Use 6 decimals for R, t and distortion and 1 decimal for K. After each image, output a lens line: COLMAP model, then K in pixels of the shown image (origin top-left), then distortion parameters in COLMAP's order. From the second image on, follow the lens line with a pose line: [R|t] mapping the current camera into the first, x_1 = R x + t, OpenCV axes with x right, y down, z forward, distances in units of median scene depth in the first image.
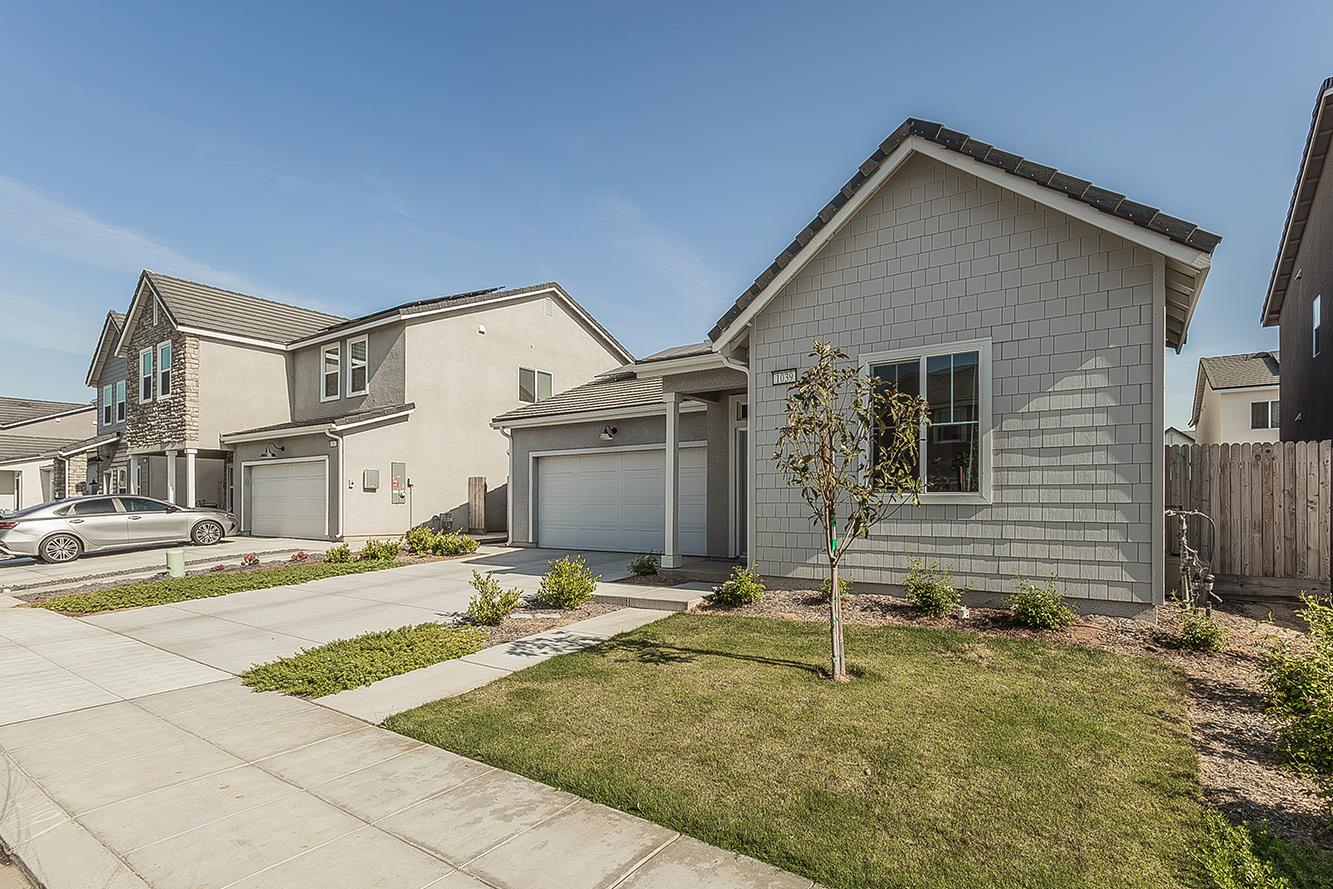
lens RADIAL K [[669.3, 0, 664.1], [0, 669.3, 515.2], [0, 0, 1]] dist [-0.001448, 0.000027]
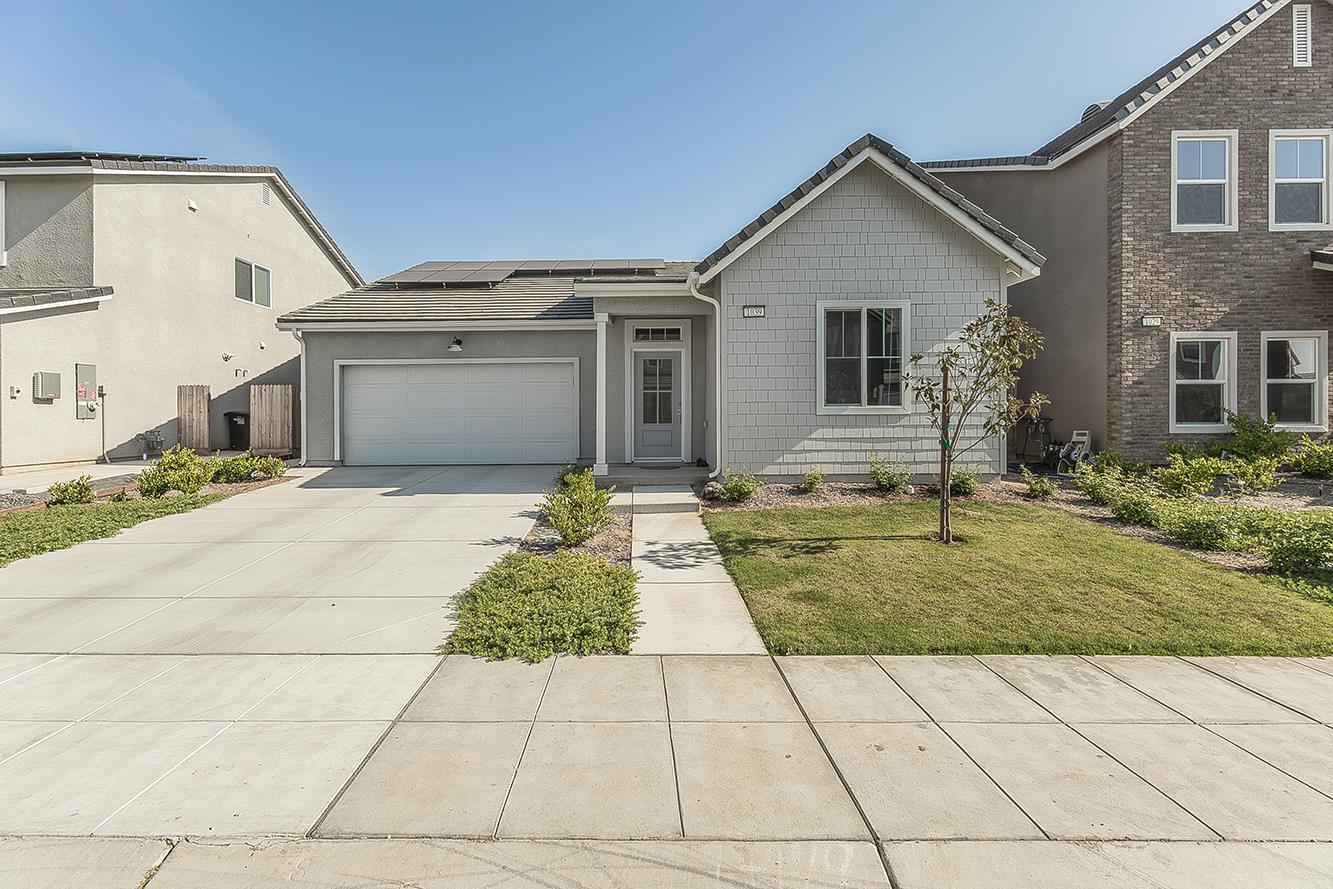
lens RADIAL K [[563.0, 0, 720.9], [0, 563.0, 425.1], [0, 0, 1]] dist [0.002181, 0.000339]
pose [[0.817278, -0.020350, 0.575884, -0.213096], [0.018392, 0.999788, 0.009229, -0.004181], [-0.575950, 0.003049, 0.817480, 0.087966]]
